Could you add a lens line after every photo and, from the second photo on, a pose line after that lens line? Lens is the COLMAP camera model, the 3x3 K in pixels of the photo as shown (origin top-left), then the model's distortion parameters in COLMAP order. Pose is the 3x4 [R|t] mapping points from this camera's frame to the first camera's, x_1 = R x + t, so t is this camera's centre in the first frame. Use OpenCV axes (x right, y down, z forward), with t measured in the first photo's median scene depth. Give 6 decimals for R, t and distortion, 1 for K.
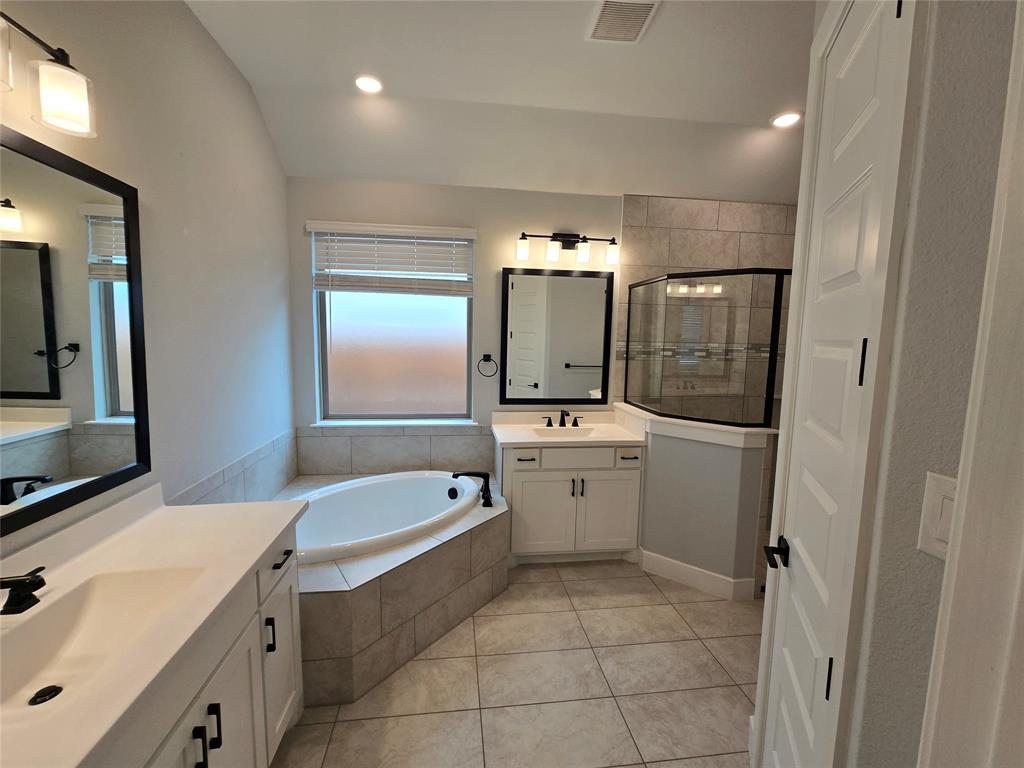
lens RADIAL K [[420.2, 0, 512.0], [0, 420.2, 385.7], [0, 0, 1]] dist [-0.005229, 0.001928]
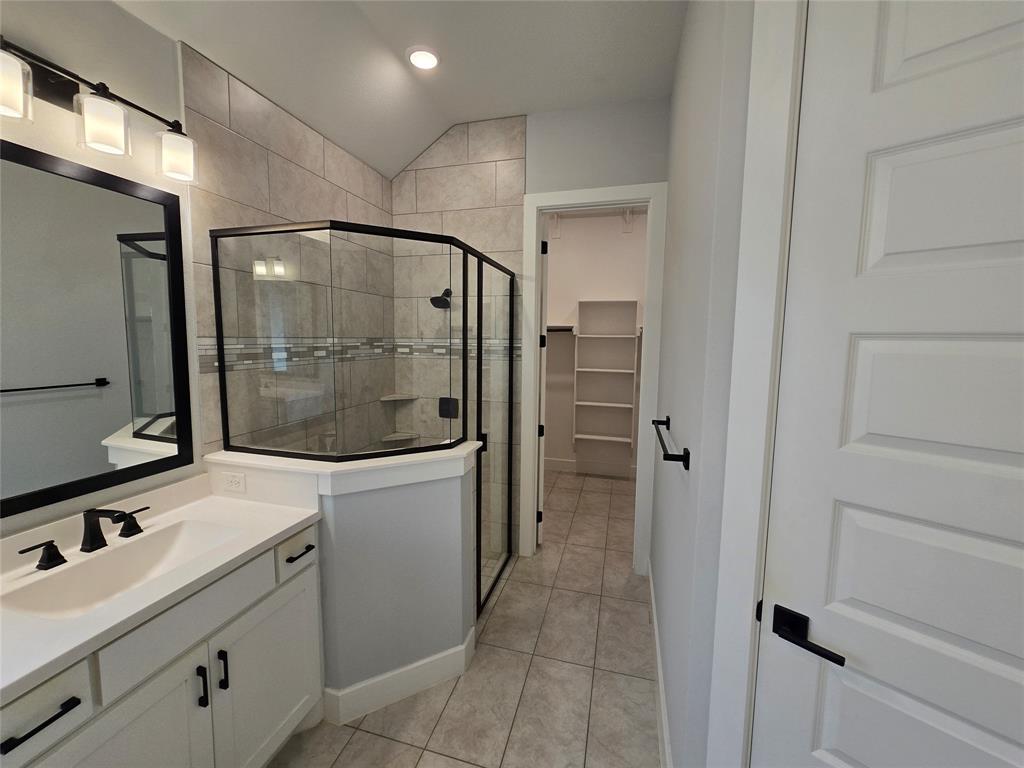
lens RADIAL K [[420.2, 0, 507.8], [0, 420.2, 382.8], [0, 0, 1]] dist [-0.005229, 0.001928]
pose [[0.414681, -0.112184, 0.903025, -0.062367], [0.104835, 0.991654, 0.075053, -0.050634], [-0.903908, 0.063545, 0.422980, 0.457005]]
